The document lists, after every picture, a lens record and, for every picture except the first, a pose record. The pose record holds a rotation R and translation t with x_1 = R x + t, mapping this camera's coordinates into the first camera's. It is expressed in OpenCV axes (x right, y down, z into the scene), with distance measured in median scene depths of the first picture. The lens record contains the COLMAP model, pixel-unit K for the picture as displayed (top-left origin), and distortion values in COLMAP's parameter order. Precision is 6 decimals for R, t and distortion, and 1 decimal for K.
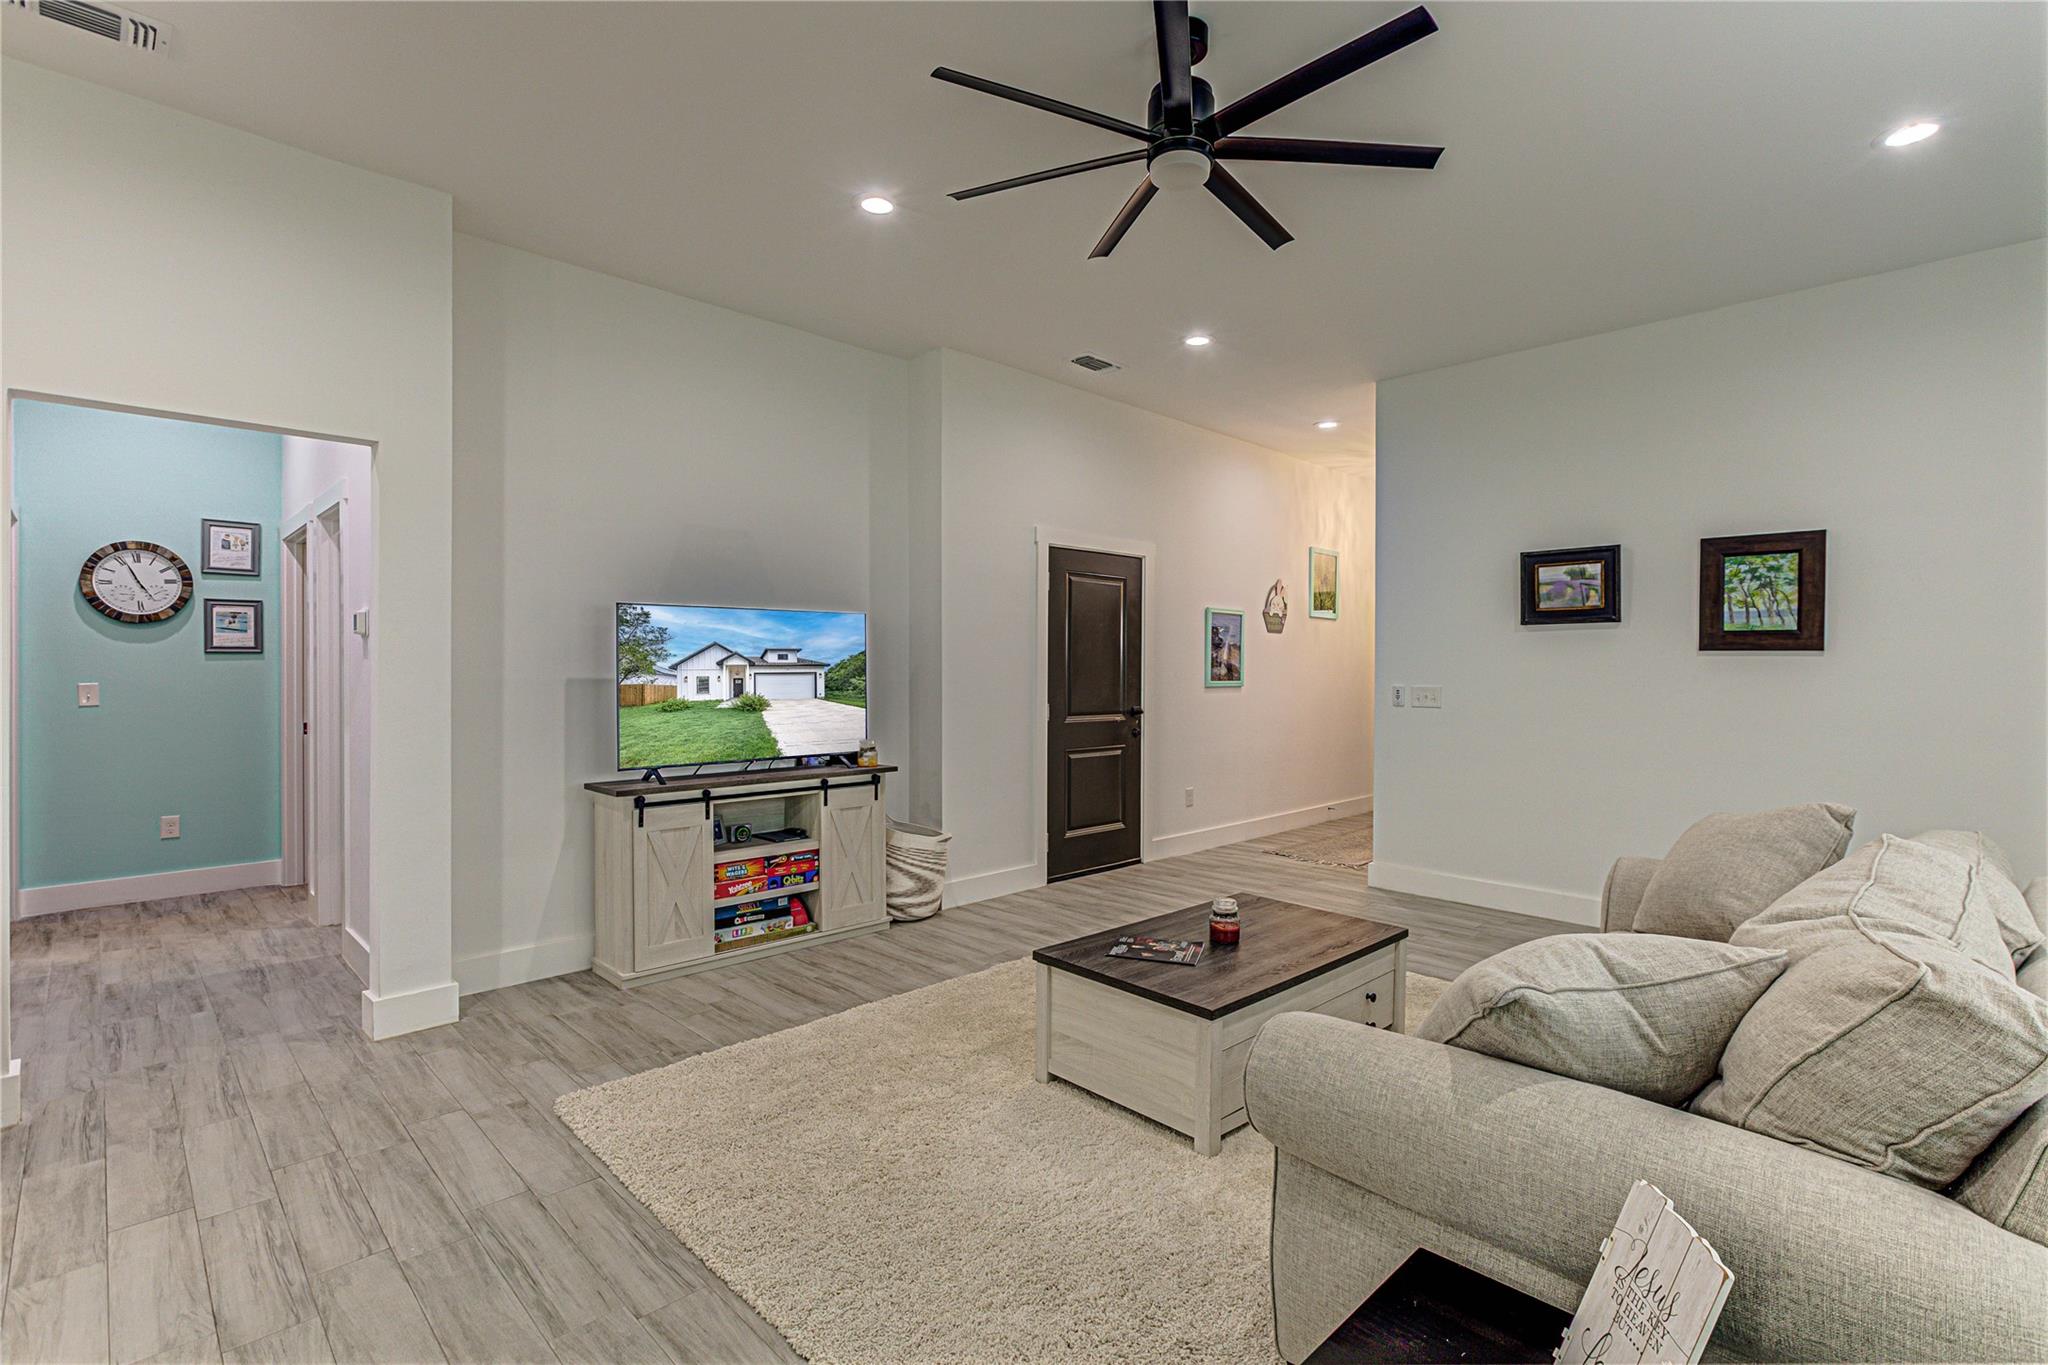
lens RADIAL K [[951.7, 0, 1037.3], [0, 951.7, 679.5], [0, 0, 1]] dist [-0.008130, 0.000594]
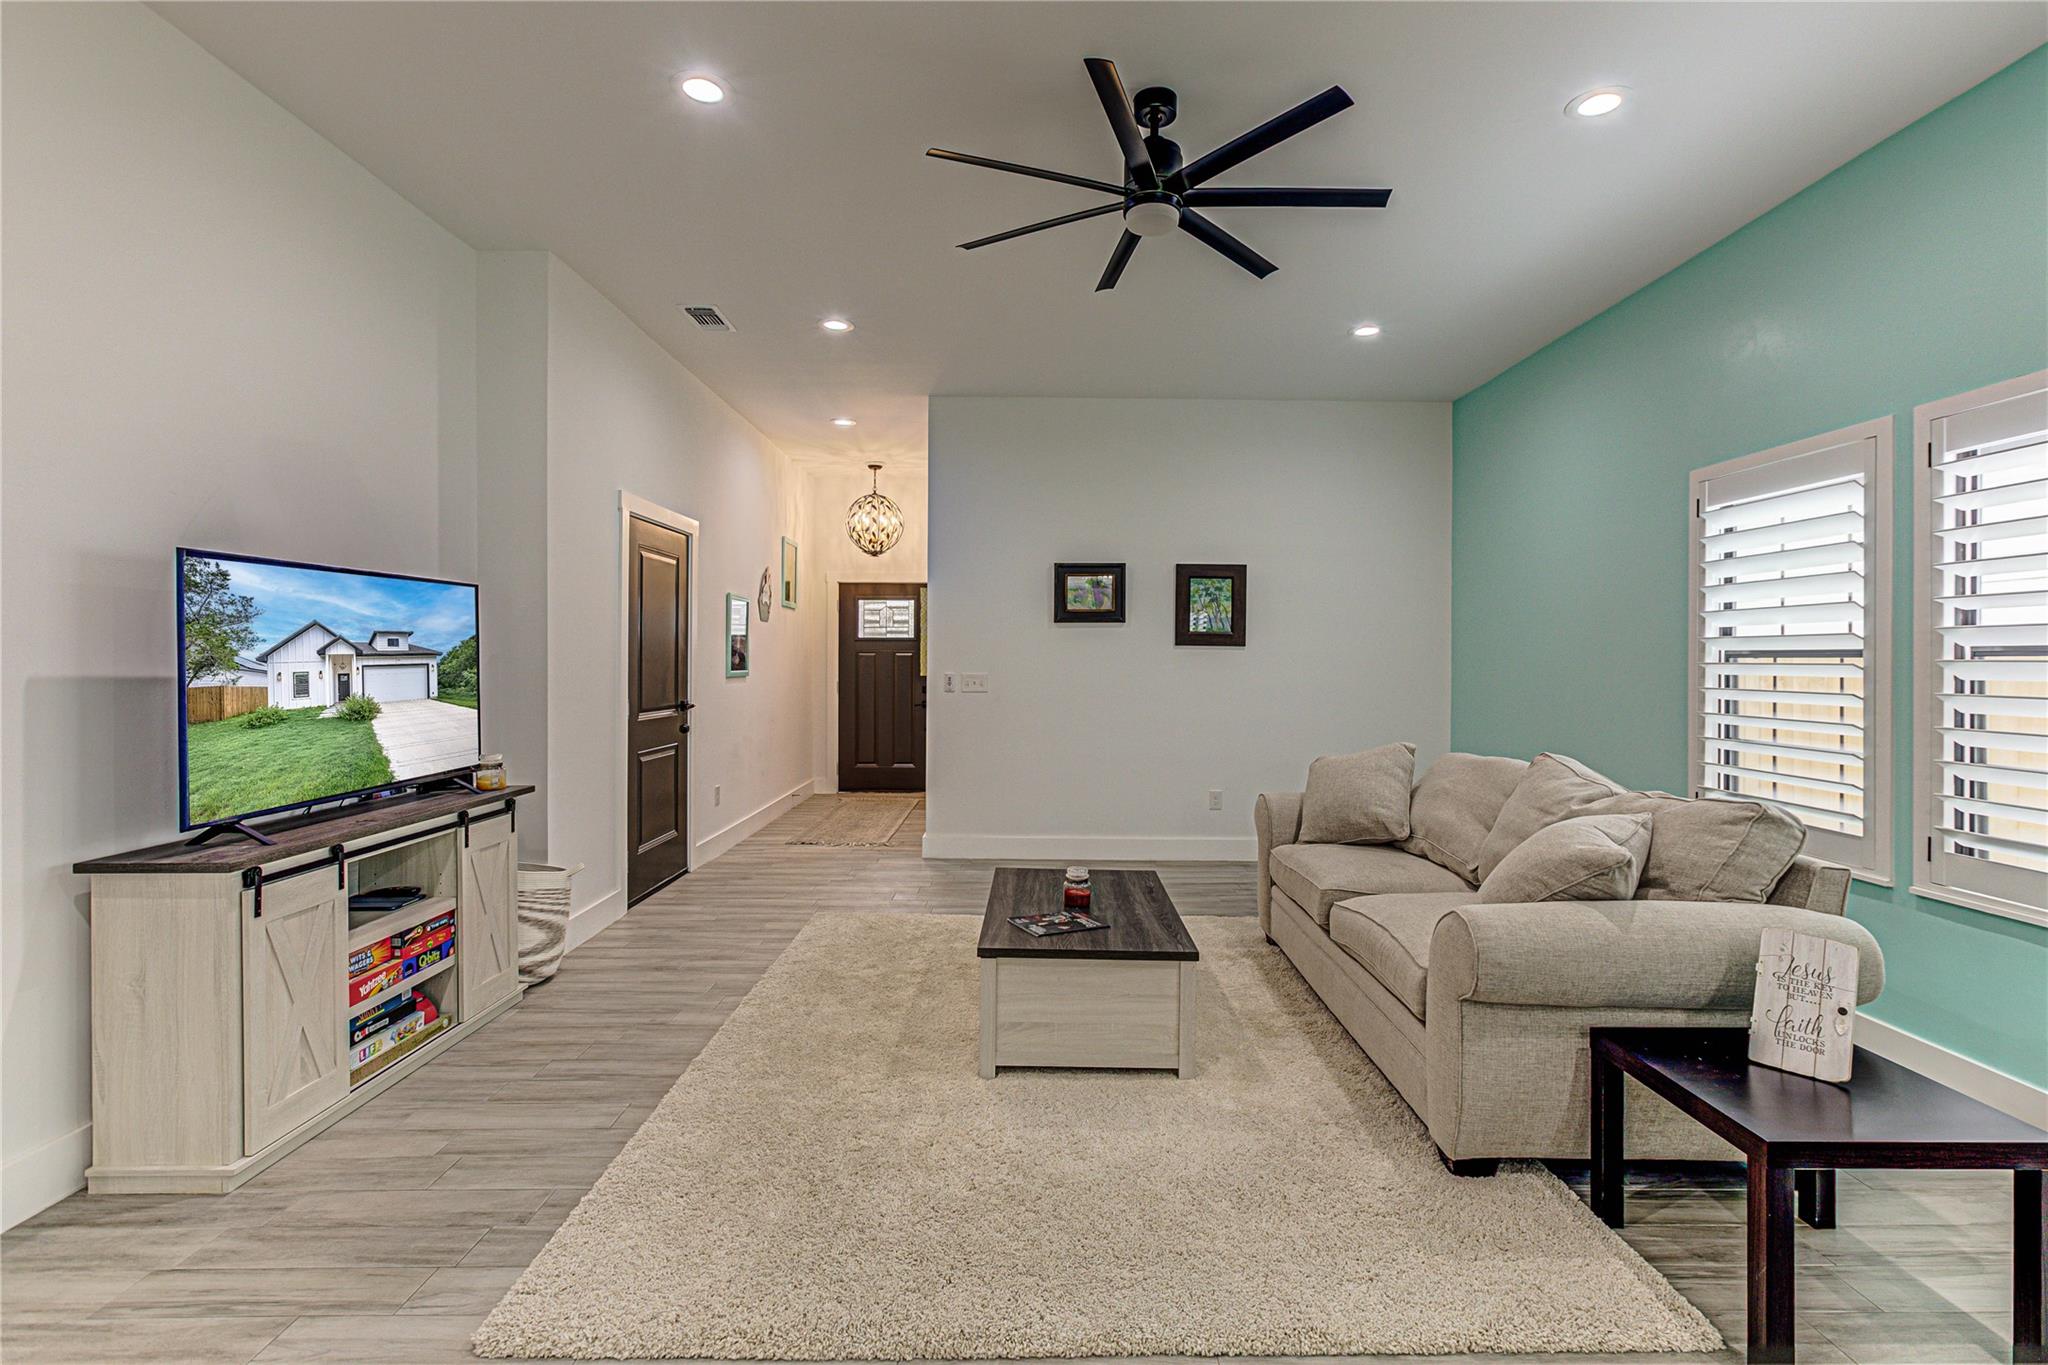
lens RADIAL K [[955.9, 0, 1043.4], [0, 955.9, 659.5], [0, 0, 1]] dist [-0.004551, 0.000707]
pose [[0.694835, -0.002084, 0.719166, -0.451185], [0.007596, 0.999961, -0.004442, -0.004949], [-0.719129, 0.008549, 0.694824, 0.178367]]
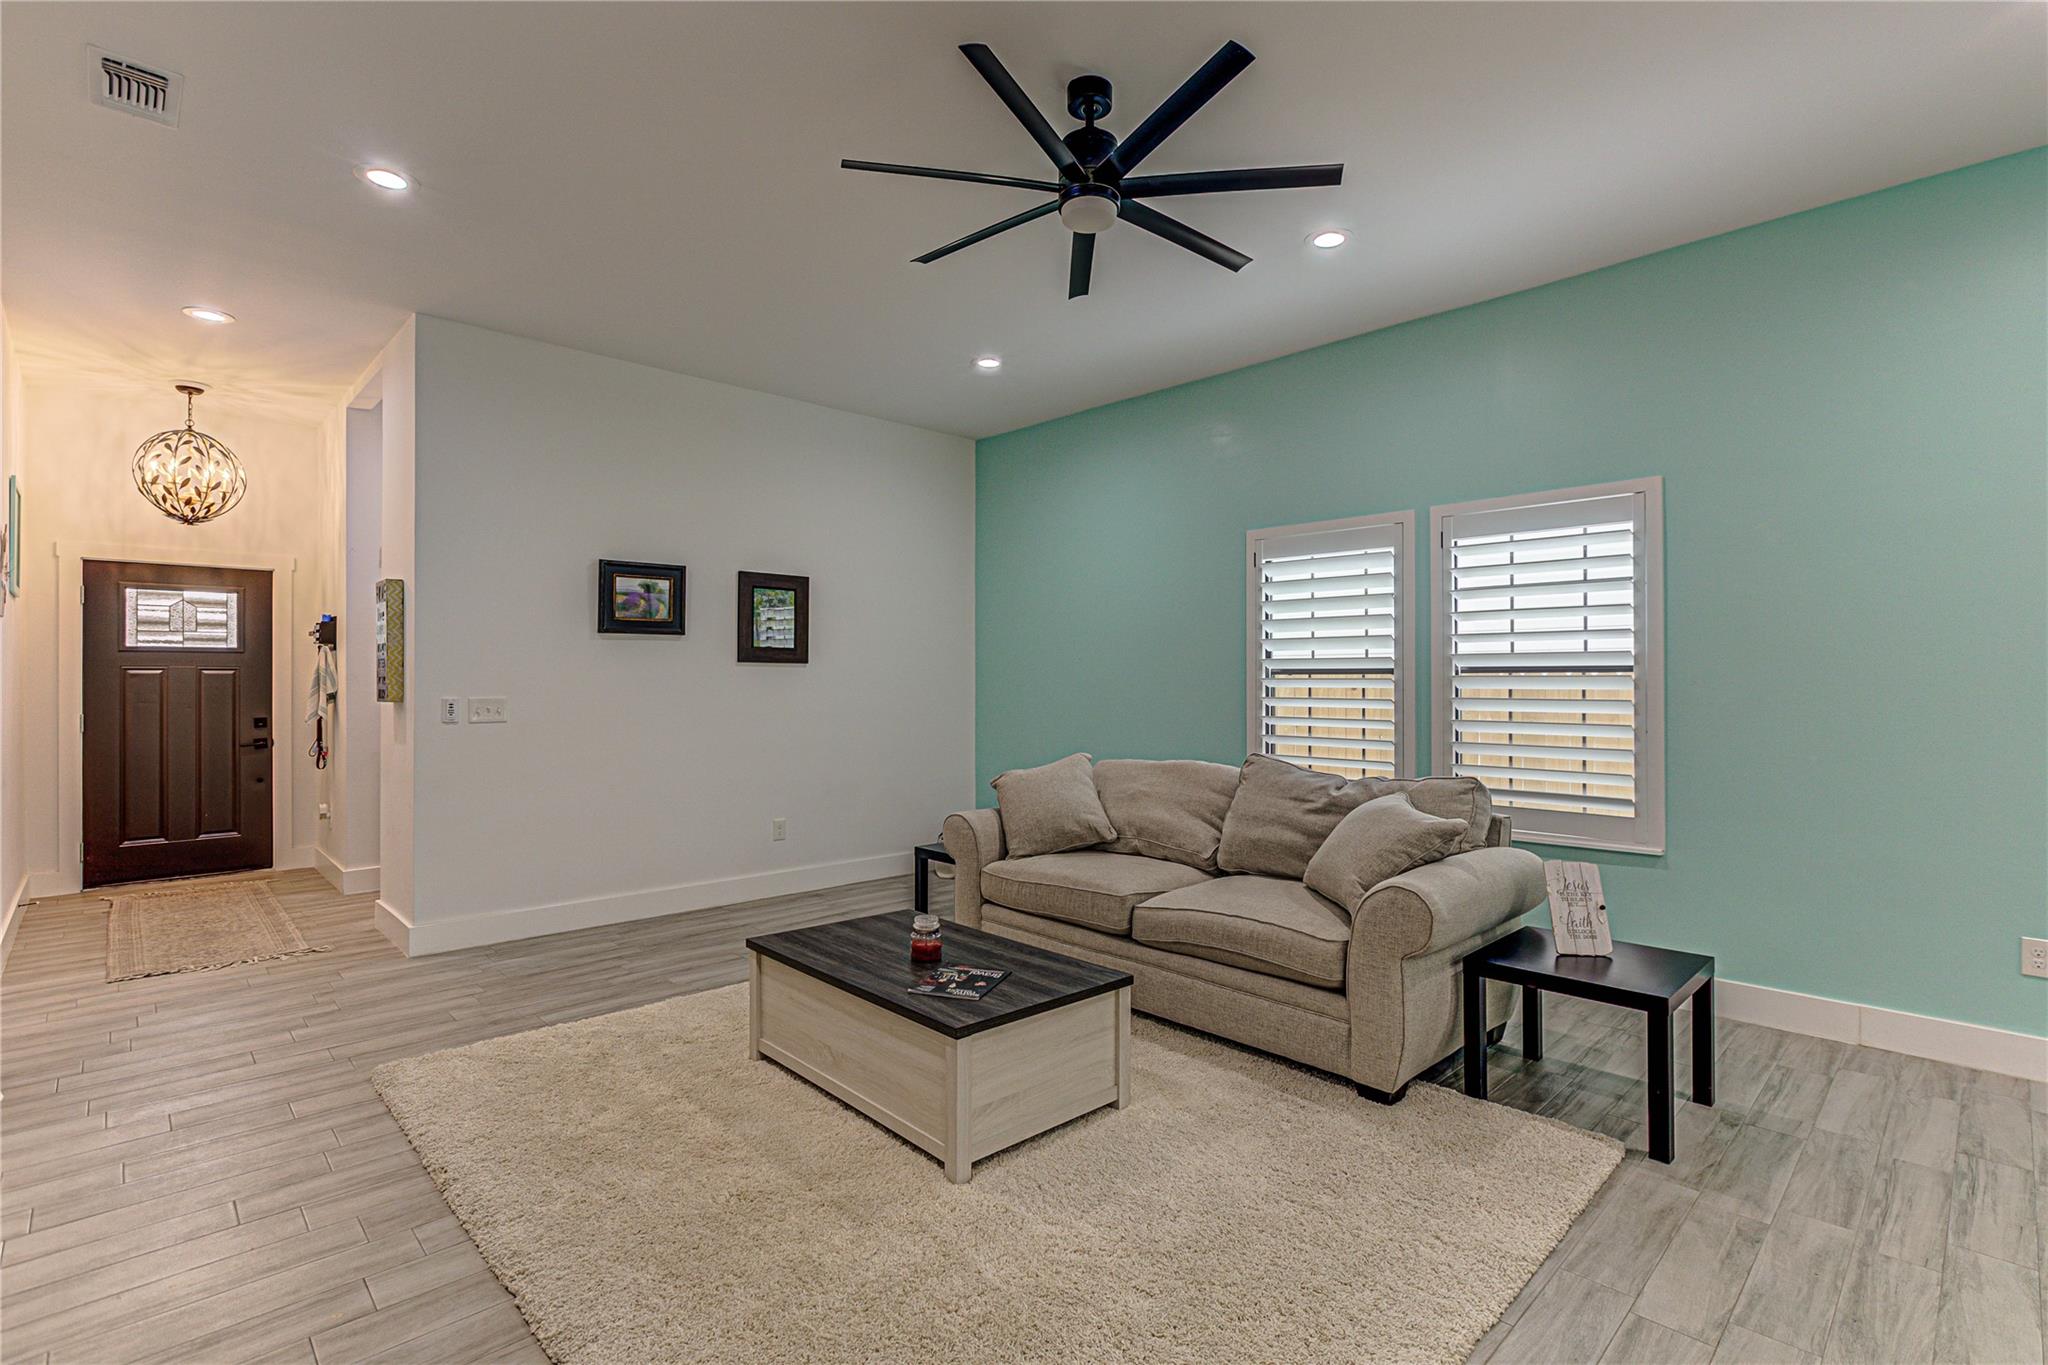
lens RADIAL K [[949.1, 0, 1034.8], [0, 949.1, 675.1], [0, 0, 1]] dist [-0.011746, 0.000552]
pose [[0.011417, -0.001526, 0.999934, -0.547273], [0.012438, 0.999922, 0.001384, -0.010252], [-0.999857, 0.012421, 0.011435, 0.623936]]
